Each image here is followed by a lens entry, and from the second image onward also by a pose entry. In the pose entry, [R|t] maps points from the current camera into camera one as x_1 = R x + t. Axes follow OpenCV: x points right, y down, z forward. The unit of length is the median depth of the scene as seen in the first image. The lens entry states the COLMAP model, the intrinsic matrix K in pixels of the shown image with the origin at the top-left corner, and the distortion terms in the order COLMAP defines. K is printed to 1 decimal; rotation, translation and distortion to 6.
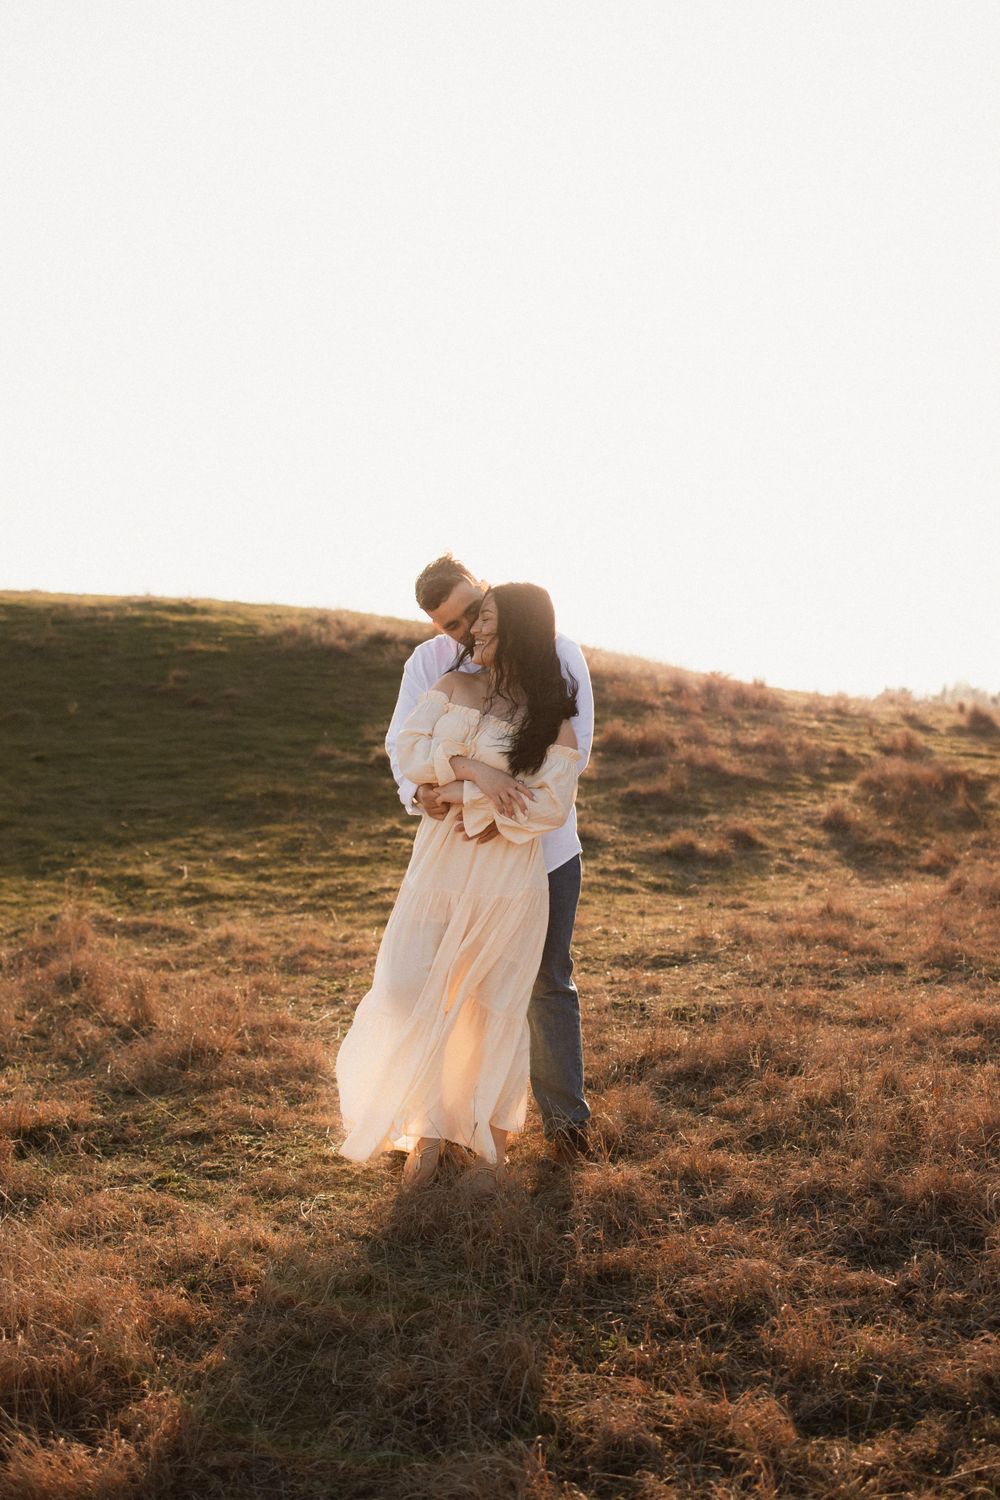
lens RADIAL K [[1691.2, 0, 500.0], [0, 1691.2, 750.0], [0, 0, 1]] dist [0.023701, 0.010543]
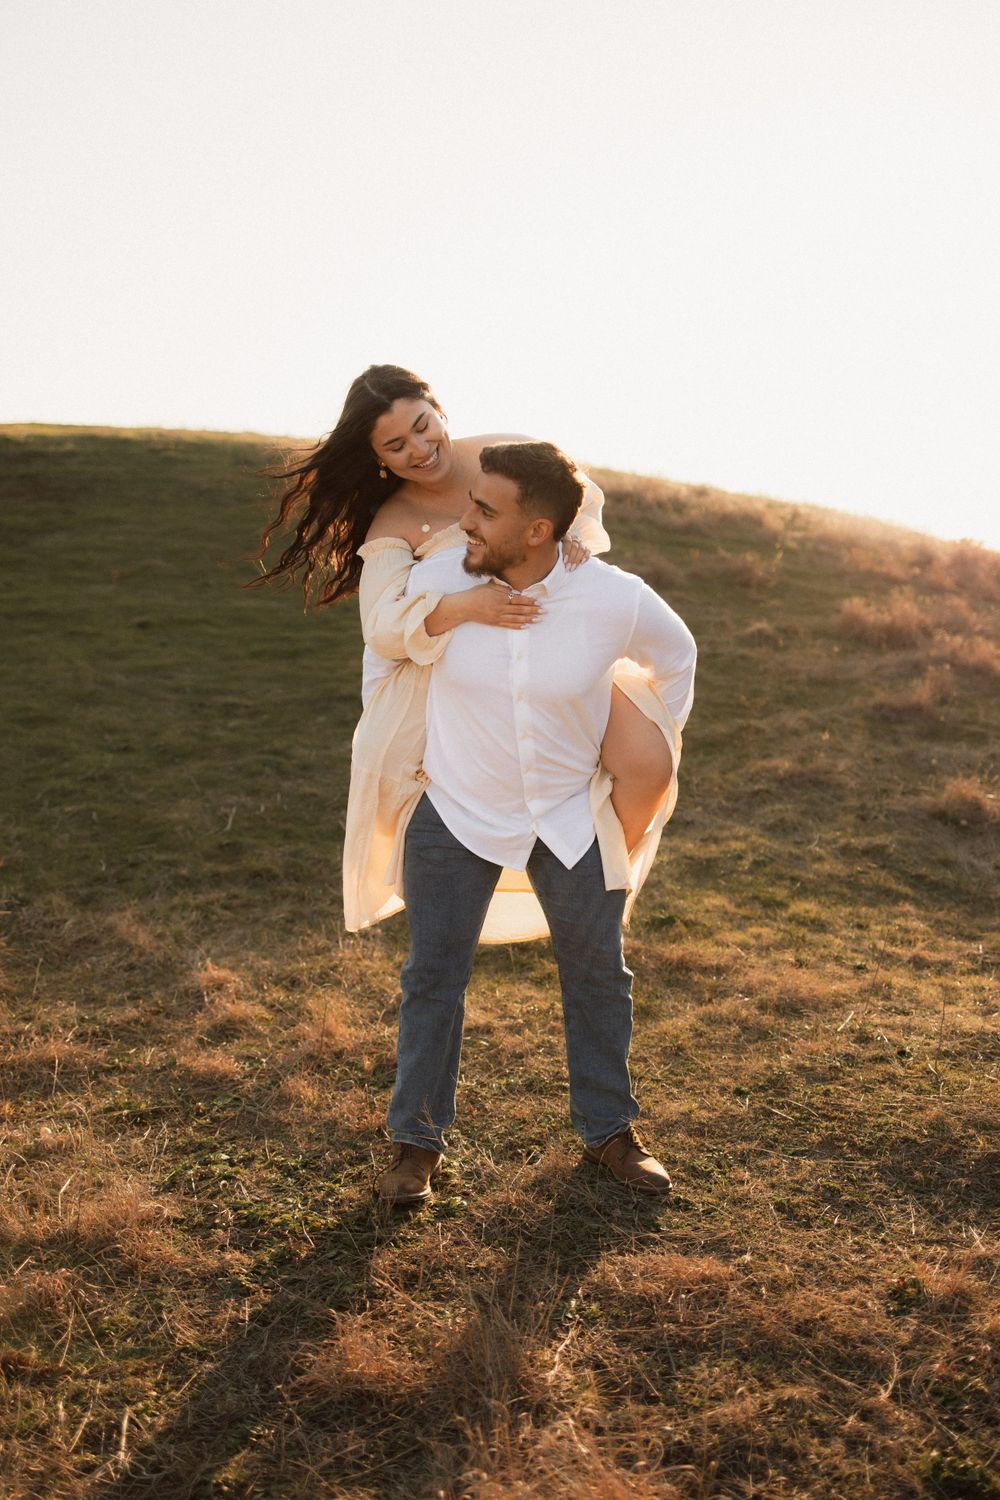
lens RADIAL K [[1486.4, 0, 500.0], [0, 1486.4, 750.0], [0, 0, 1]] dist [0.005046, -0.001893]
pose [[0.988271, 0.053392, -0.143070, 0.006292], [-0.038043, 0.993428, 0.107950, -0.019635], [0.147893, -0.101241, 0.983808, 0.320831]]
